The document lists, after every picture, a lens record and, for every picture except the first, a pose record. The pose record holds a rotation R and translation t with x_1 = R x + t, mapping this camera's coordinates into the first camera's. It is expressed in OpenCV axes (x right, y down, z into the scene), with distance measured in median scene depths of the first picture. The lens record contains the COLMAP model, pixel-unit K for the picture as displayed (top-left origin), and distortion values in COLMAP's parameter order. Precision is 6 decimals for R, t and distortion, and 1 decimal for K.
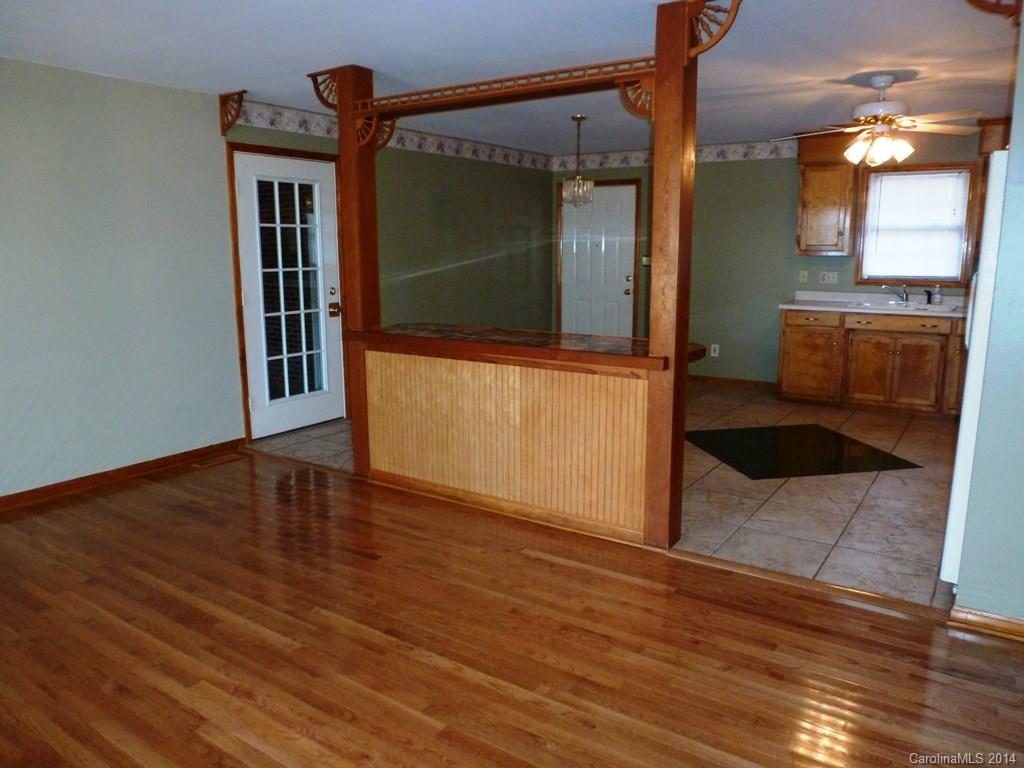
lens RADIAL K [[744.1, 0, 512.0], [0, 744.1, 384.0], [0, 0, 1]] dist [-0.054697, 0.000474]
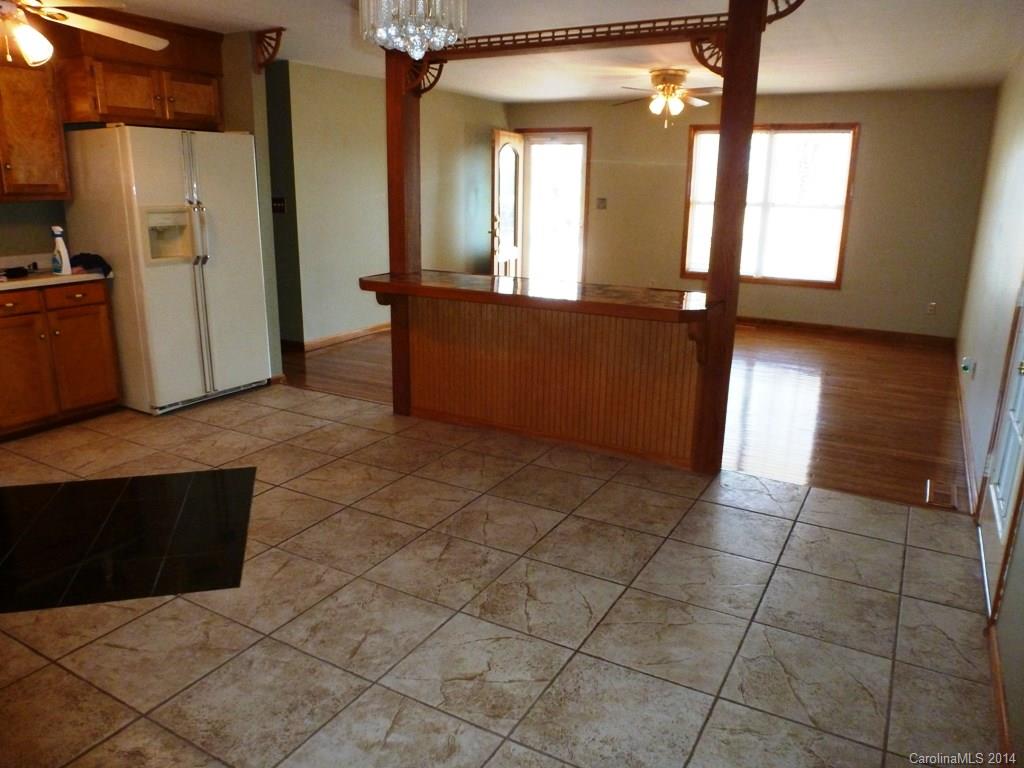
lens RADIAL K [[723.8, 0, 512.0], [0, 723.8, 384.0], [0, 0, 1]] dist [-0.010317, -0.003835]
pose [[-0.996425, 0.016146, -0.082926, 0.097007], [-0.021747, 0.899469, 0.436443, -0.326591], [0.081636, 0.436686, -0.895902, 1.716372]]
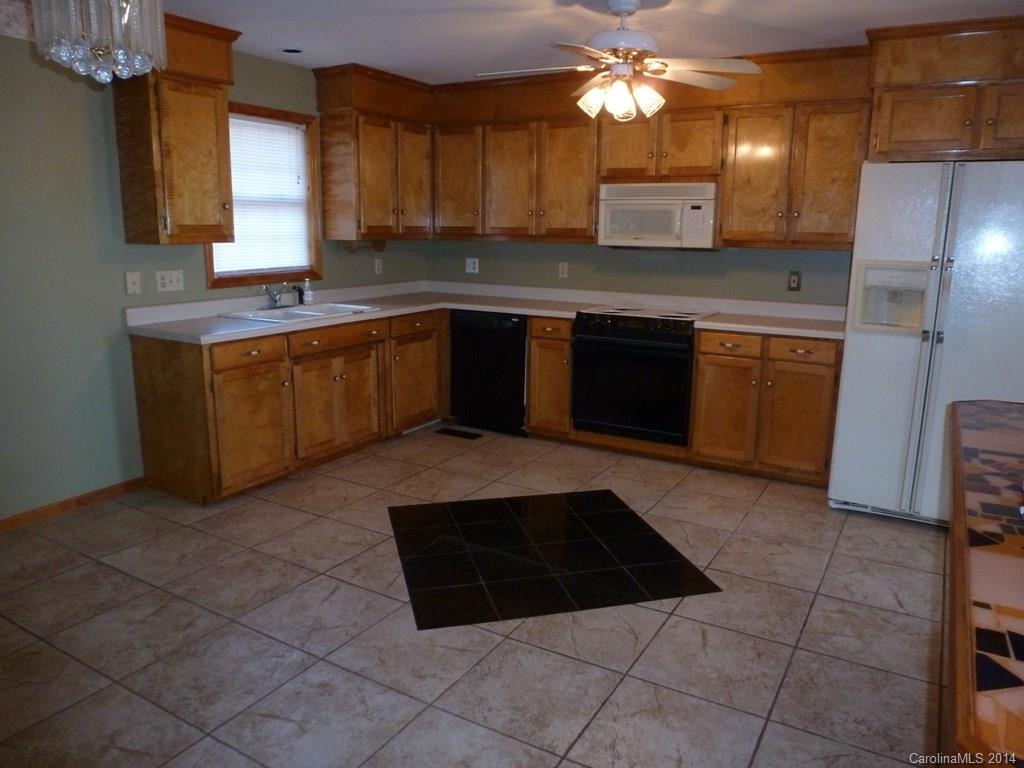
lens RADIAL K [[744.1, 0, 512.0], [0, 744.1, 384.0], [0, 0, 1]] dist [-0.054697, 0.000474]
pose [[-0.074081, -0.205272, 0.975897, -0.262368], [0.169202, 0.961811, 0.215153, -0.219486], [-0.982793, 0.181062, -0.036520, 1.162702]]
